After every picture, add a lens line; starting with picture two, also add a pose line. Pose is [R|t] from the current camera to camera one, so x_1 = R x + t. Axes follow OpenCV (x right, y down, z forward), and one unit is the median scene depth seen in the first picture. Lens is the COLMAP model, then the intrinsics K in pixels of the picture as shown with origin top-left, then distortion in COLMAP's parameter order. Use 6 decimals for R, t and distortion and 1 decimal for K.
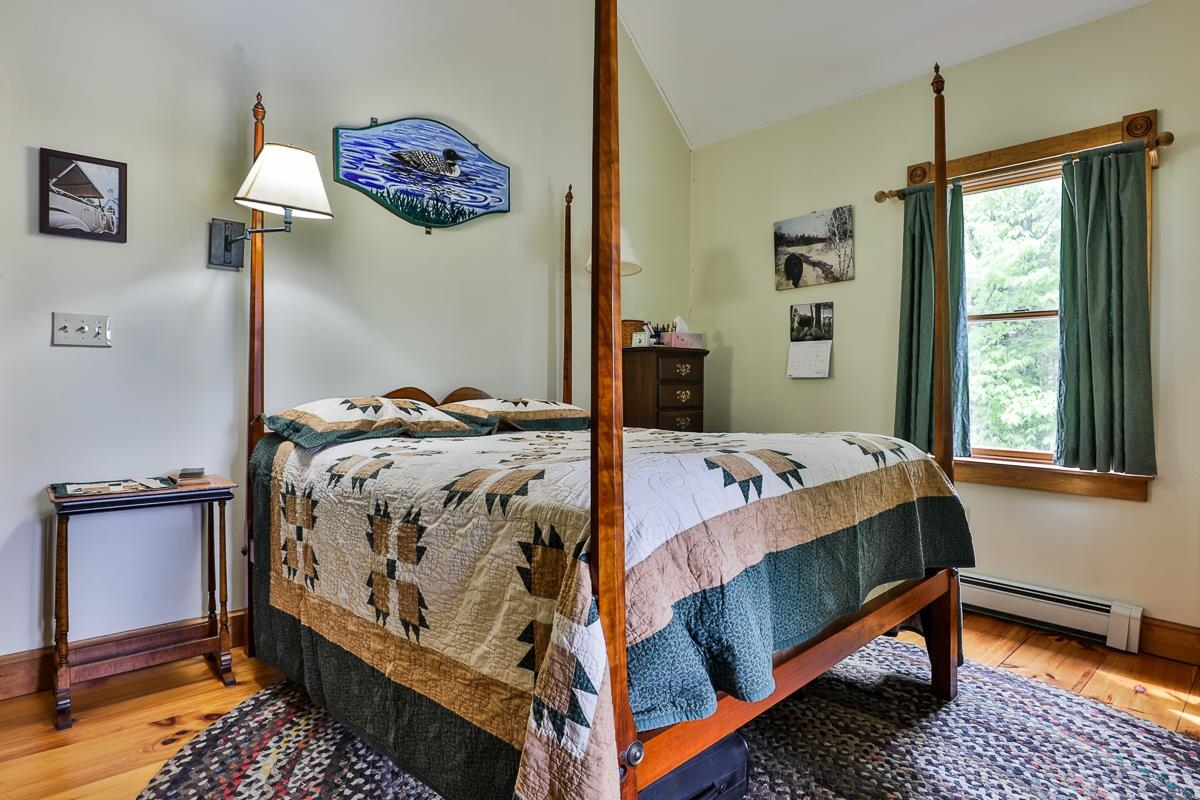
lens RADIAL K [[589.2, 0, 567.8], [0, 589.2, 383.0], [0, 0, 1]] dist [-0.004229, -0.000891]
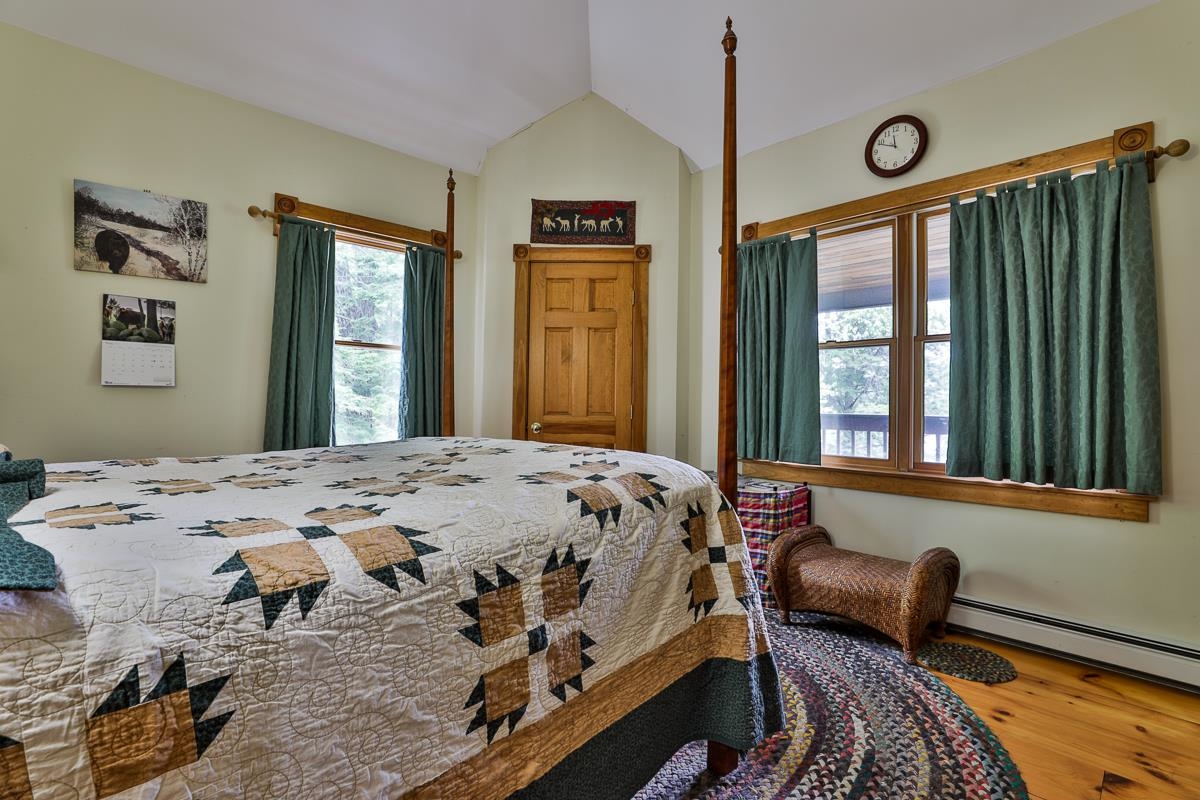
lens RADIAL K [[575.3, 0, 599.4], [0, 575.3, 396.1], [0, 0, 1]] dist [-0.024963, 0.000515]
pose [[-0.006789, -0.000675, 0.999977, -0.418658], [-0.013514, 0.999909, 0.000584, -0.003789], [-0.999886, -0.013510, -0.006797, 0.364965]]
